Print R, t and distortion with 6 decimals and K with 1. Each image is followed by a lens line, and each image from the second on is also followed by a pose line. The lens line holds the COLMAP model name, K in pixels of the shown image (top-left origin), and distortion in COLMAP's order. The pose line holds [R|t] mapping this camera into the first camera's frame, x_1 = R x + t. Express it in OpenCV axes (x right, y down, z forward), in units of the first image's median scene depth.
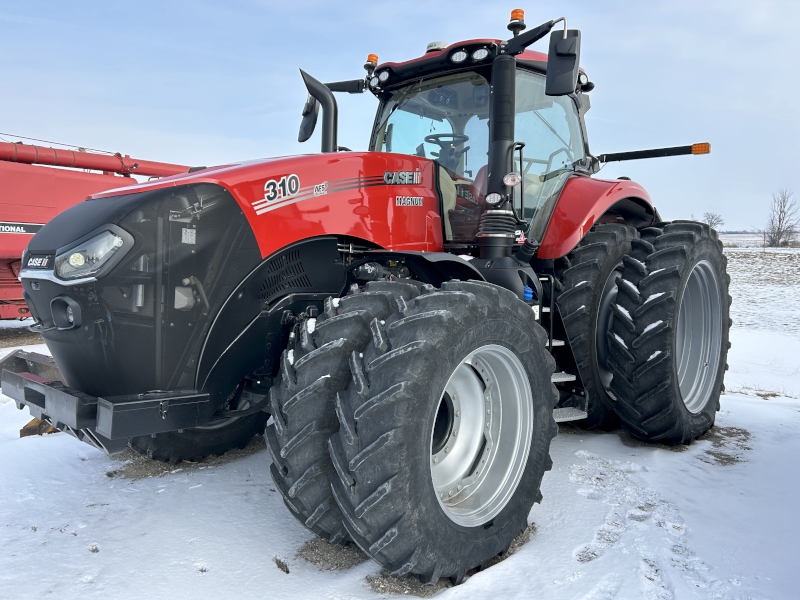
lens RADIAL K [[608.5, 0, 400.0], [0, 608.5, 300.0], [0, 0, 1]] dist [0.045701, 0.000520]
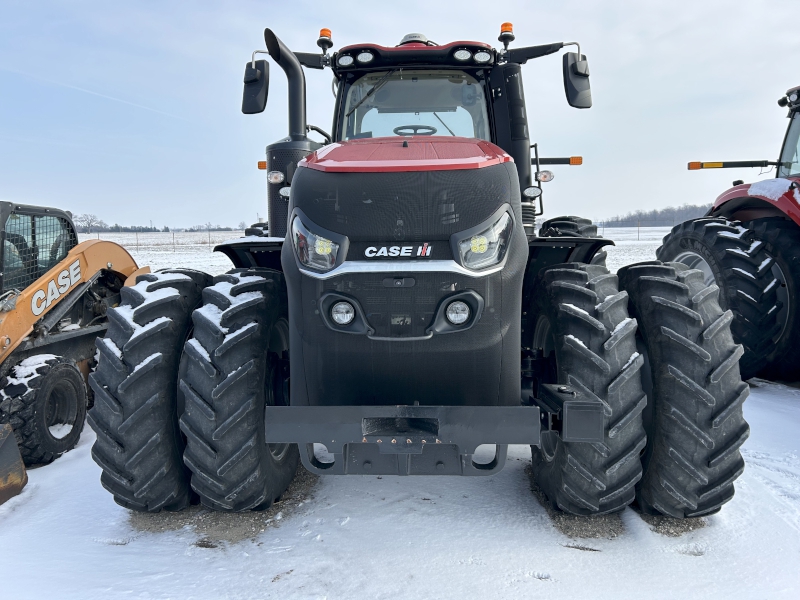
lens RADIAL K [[598.5, 0, 400.0], [0, 598.5, 300.0], [0, 0, 1]] dist [0.029325, -0.000383]
pose [[0.778429, -0.068097, 0.624028, -0.701690], [0.062771, 0.997560, 0.030557, -0.015945], [-0.624586, 0.015384, 0.780804, 0.282301]]
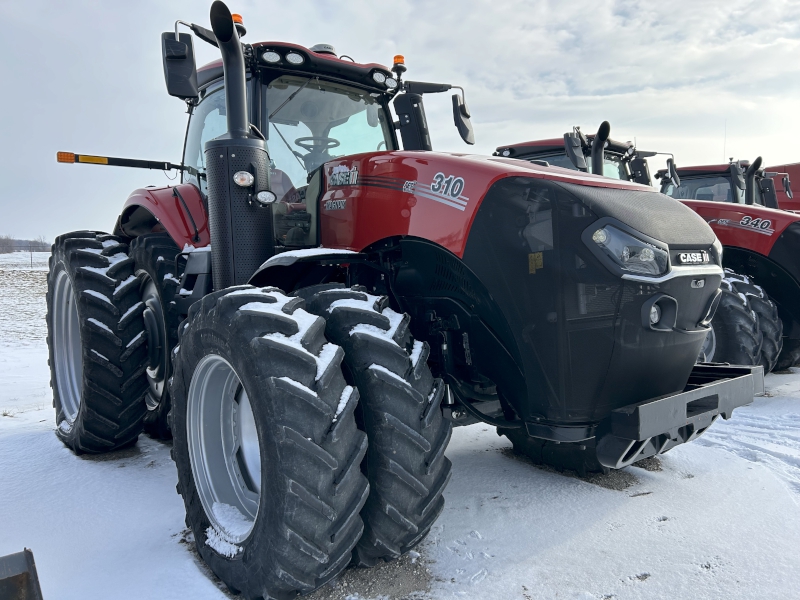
lens RADIAL K [[598.4, 0, 395.4], [0, 598.4, 302.0], [0, 0, 1]] dist [0.036764, -0.006059]
pose [[0.184911, -0.070681, 0.980210, -1.034455], [0.095065, 0.994019, 0.053744, -0.057824], [-0.978146, 0.083246, 0.190525, 0.850045]]
